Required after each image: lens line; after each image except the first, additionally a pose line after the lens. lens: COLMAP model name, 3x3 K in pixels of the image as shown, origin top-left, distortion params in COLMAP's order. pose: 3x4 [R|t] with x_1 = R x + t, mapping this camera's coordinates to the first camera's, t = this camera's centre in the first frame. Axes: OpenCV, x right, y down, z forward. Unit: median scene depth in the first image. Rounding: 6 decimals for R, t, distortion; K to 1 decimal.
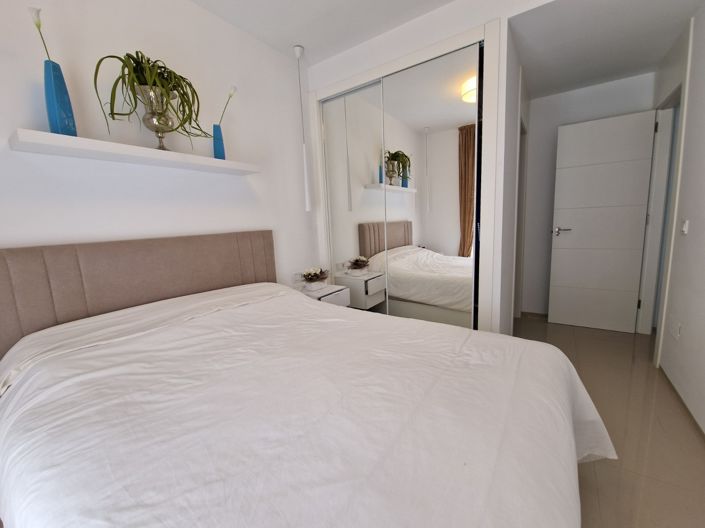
lens RADIAL K [[288.9, 0, 350.5], [0, 288.9, 262.5], [0, 0, 1]] dist [0.000282, -0.002516]
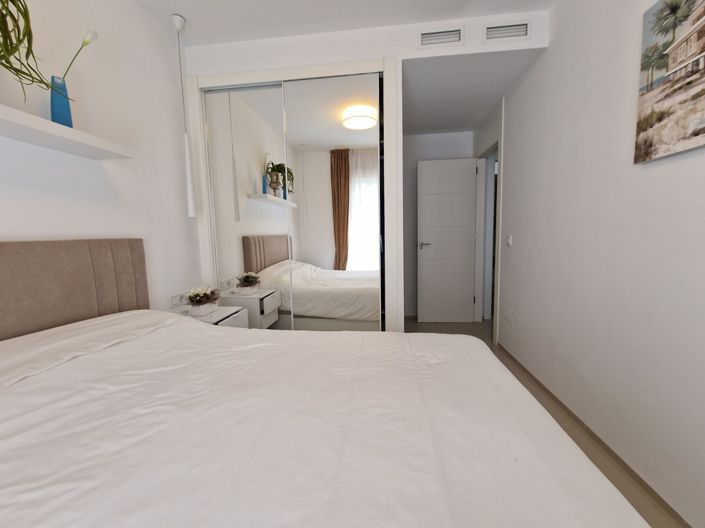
lens RADIAL K [[288.9, 0, 350.6], [0, 288.9, 262.7], [0, 0, 1]] dist [0.000282, -0.002516]
pose [[0.878360, -0.019960, 0.477582, -0.195128], [0.050457, 0.997418, -0.051112, 0.017687], [-0.475329, 0.068992, 0.877099, 0.125649]]
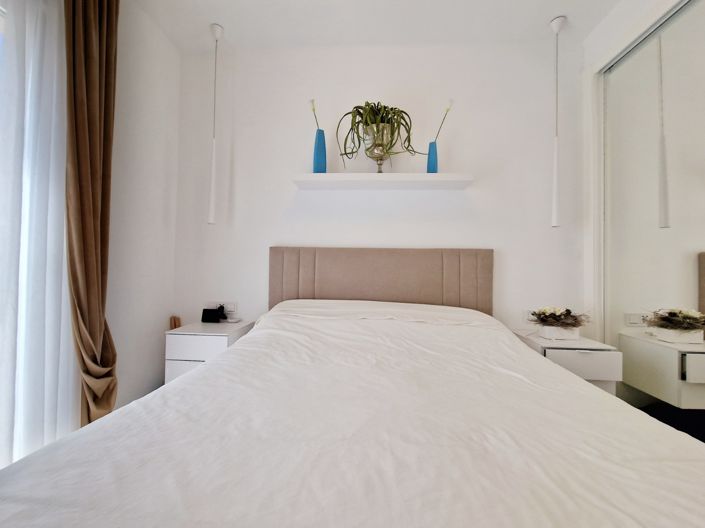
lens RADIAL K [[288.9, 0, 350.3], [0, 288.9, 261.9], [0, 0, 1]] dist [0.000282, -0.002516]
pose [[0.520903, 0.039409, -0.852706, 0.272129], [-0.165324, 0.984677, -0.055486, 0.045177], [0.837453, 0.169875, 0.519437, 0.295328]]
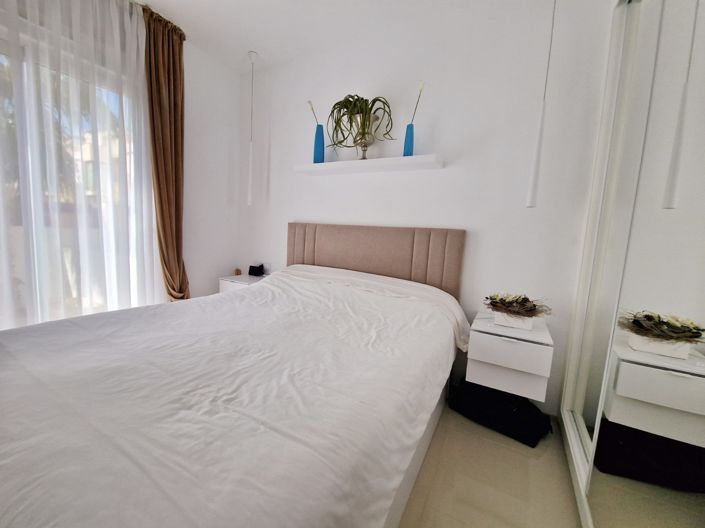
lens RADIAL K [[288.9, 0, 347.7], [0, 288.9, 260.5], [0, 0, 1]] dist [0.000282, -0.002516]
pose [[0.098554, 0.152875, -0.983319, 0.631761], [-0.202129, 0.970606, 0.130640, -0.083823], [0.974387, 0.185882, 0.126557, 0.733247]]
